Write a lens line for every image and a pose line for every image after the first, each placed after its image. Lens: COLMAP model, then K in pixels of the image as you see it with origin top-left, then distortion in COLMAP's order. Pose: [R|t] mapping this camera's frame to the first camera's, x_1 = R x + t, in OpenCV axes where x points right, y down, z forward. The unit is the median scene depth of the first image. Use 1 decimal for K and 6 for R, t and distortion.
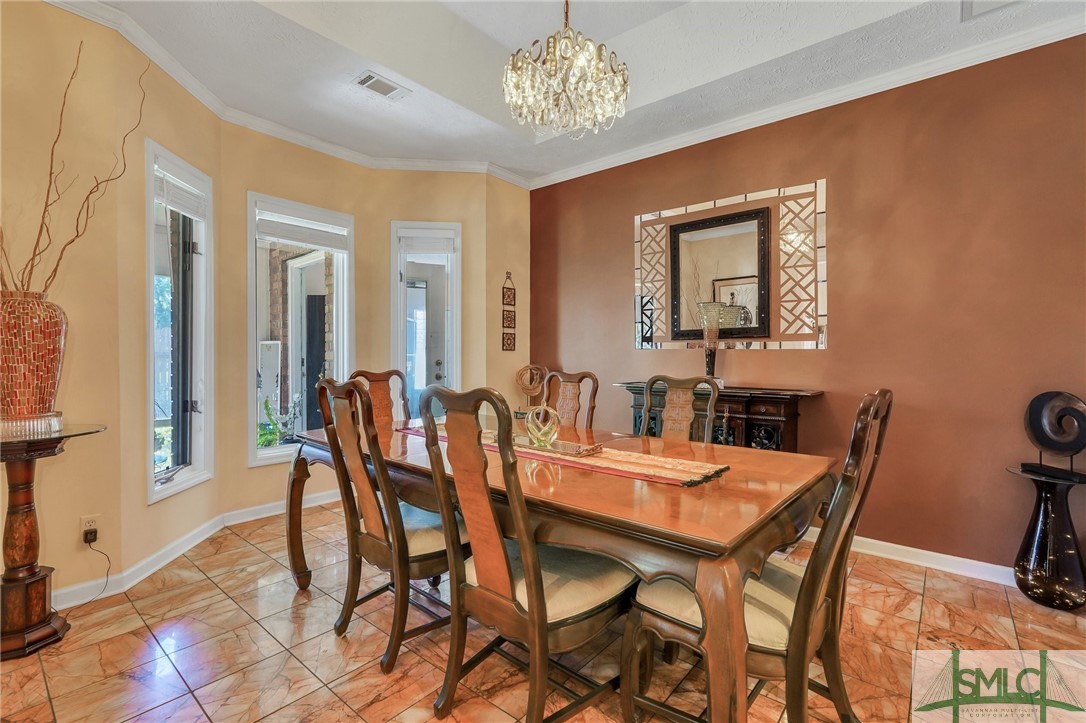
lens RADIAL K [[479.6, 0, 548.7], [0, 479.6, 363.9], [0, 0, 1]] dist [-0.002404, 0.001150]
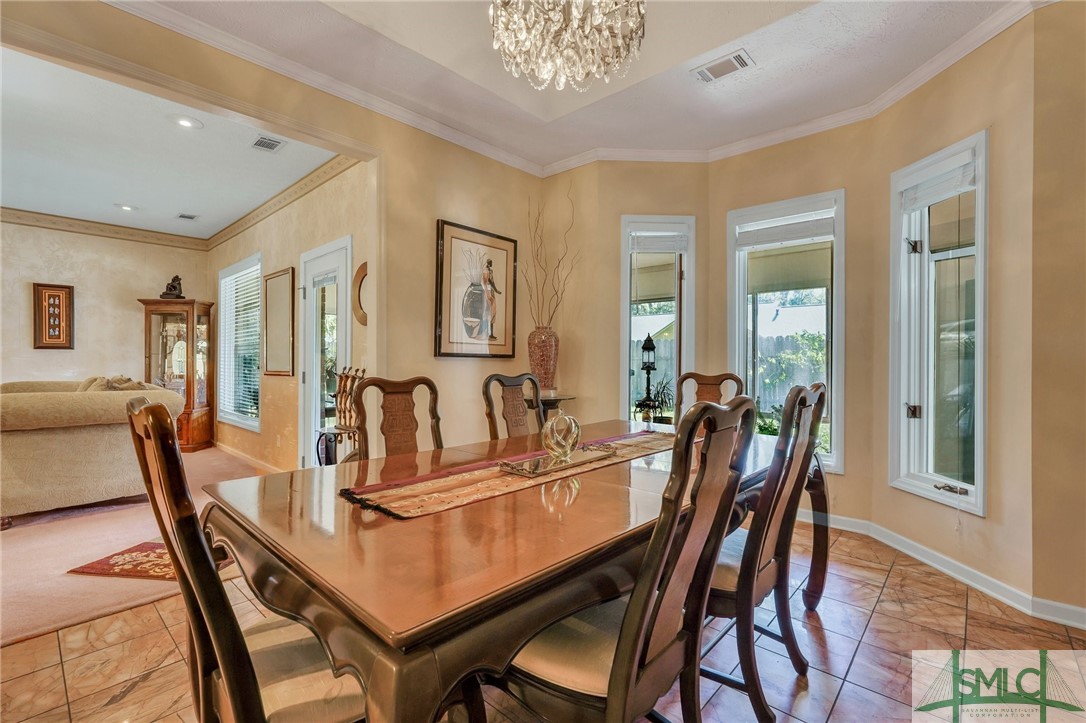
lens RADIAL K [[479.6, 0, 548.7], [0, 479.6, 363.9], [0, 0, 1]] dist [-0.002404, 0.001150]
pose [[-0.027193, 0.009282, -0.999587, 0.564259], [-0.019702, 0.999758, 0.009820, -0.004090], [0.999436, 0.019961, -0.027004, 0.658182]]
